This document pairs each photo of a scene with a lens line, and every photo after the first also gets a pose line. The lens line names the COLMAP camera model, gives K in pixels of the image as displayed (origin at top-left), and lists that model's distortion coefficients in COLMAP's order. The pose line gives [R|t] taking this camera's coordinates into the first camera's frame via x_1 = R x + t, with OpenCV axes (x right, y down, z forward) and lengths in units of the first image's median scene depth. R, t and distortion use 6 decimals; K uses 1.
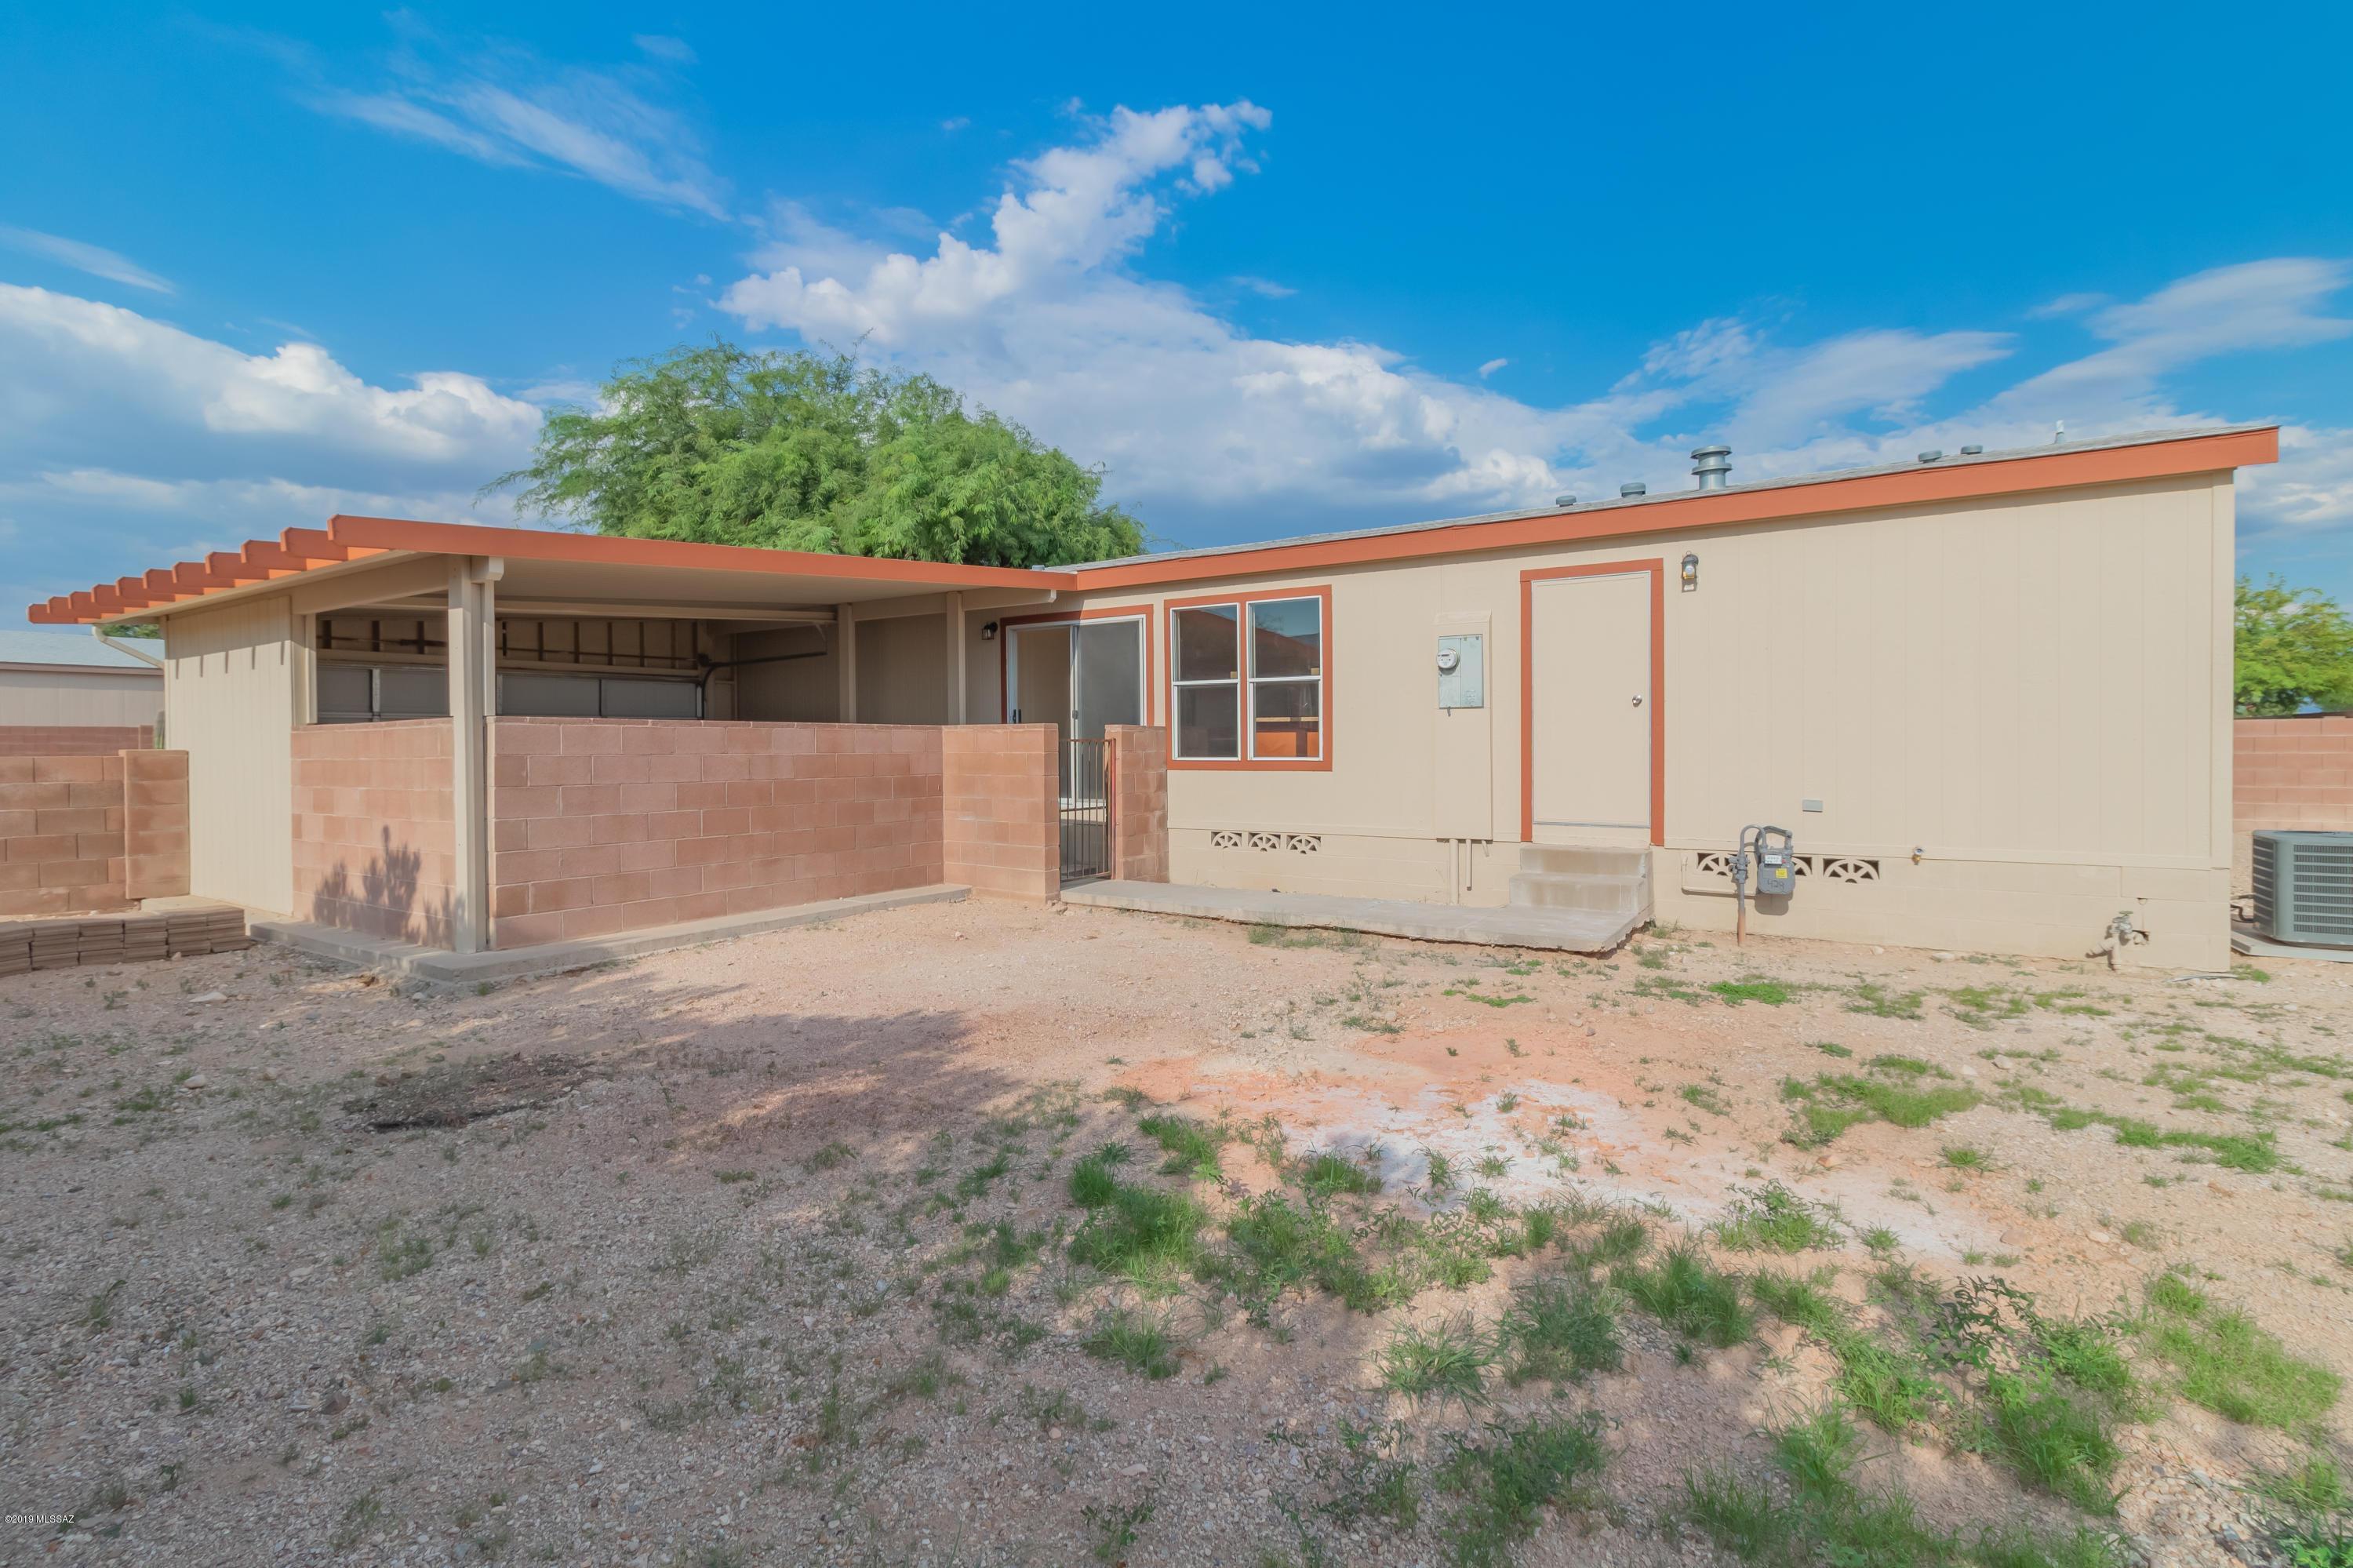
lens RADIAL K [[1095.5, 0, 1183.7], [0, 1095.5, 746.8], [0, 0, 1]] dist [-0.000122, -0.000598]
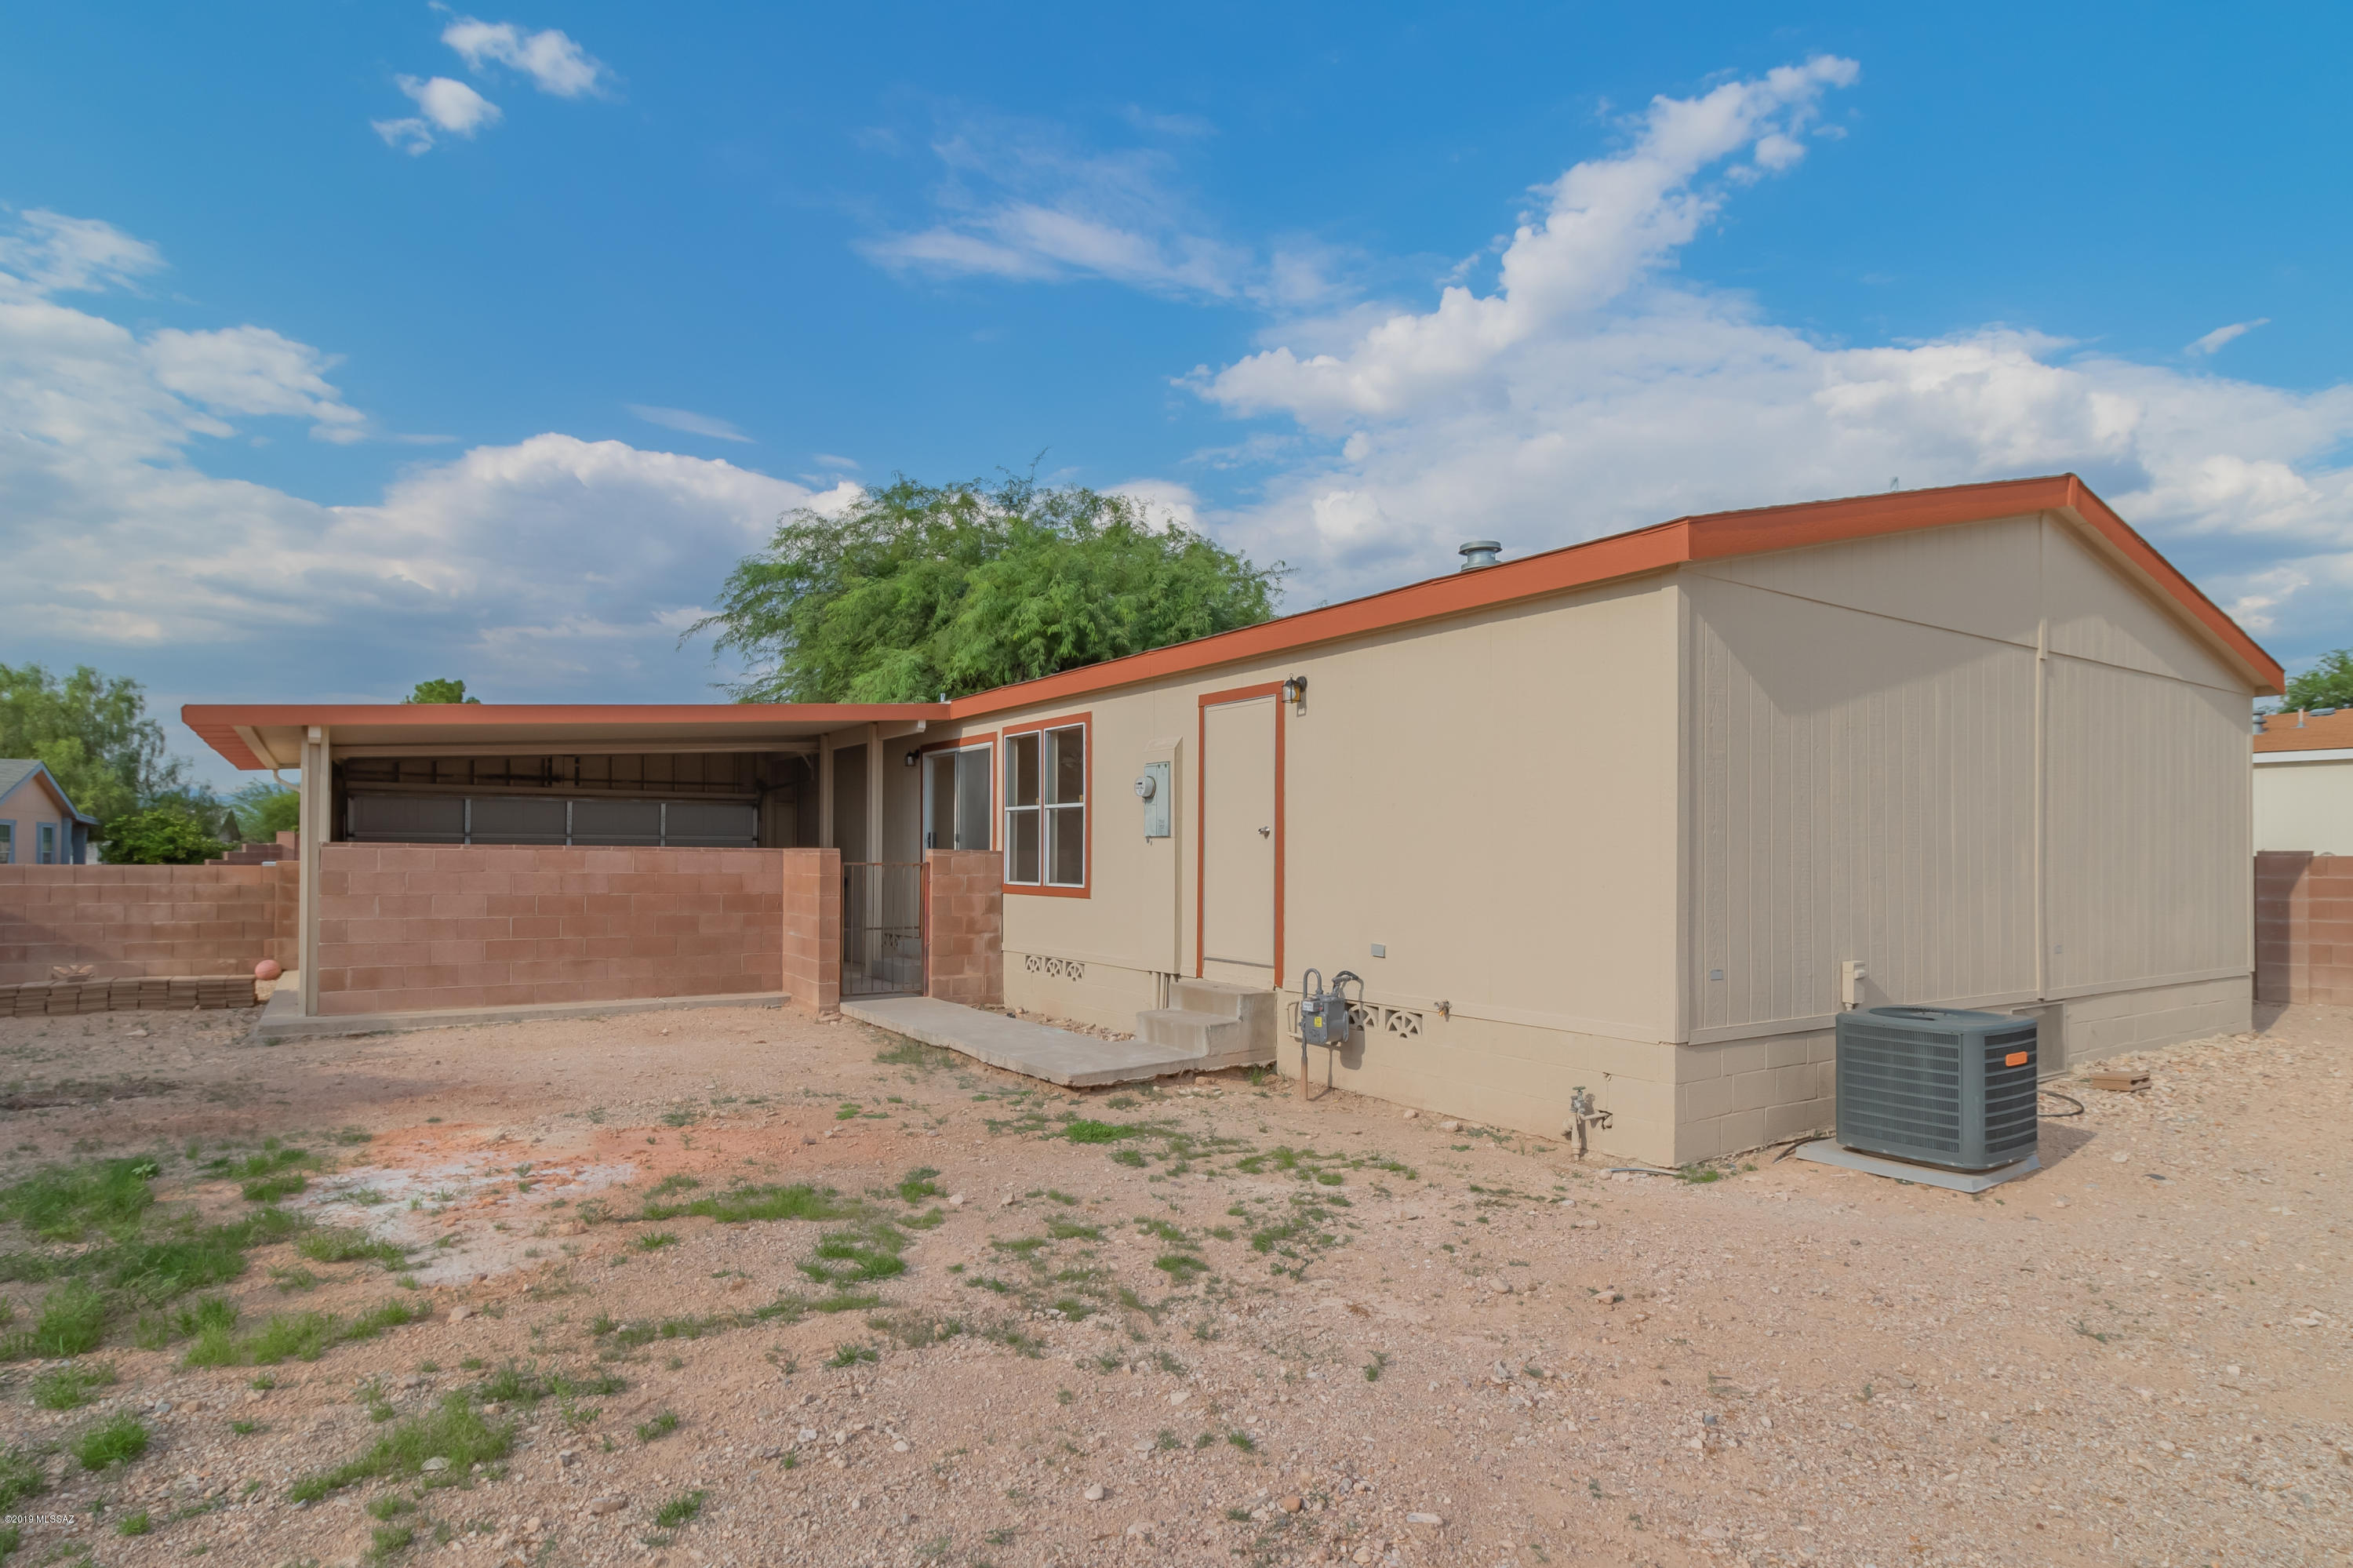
lens RADIAL K [[1264.2, 0, 1202.2], [0, 1264.2, 789.9], [0, 0, 1]] dist [0.002332, -0.000613]
pose [[0.921536, -0.008191, -0.388207, 0.726946], [-0.013060, 0.998558, -0.052071, -0.019066], [0.388074, 0.053055, 0.920100, -0.021738]]
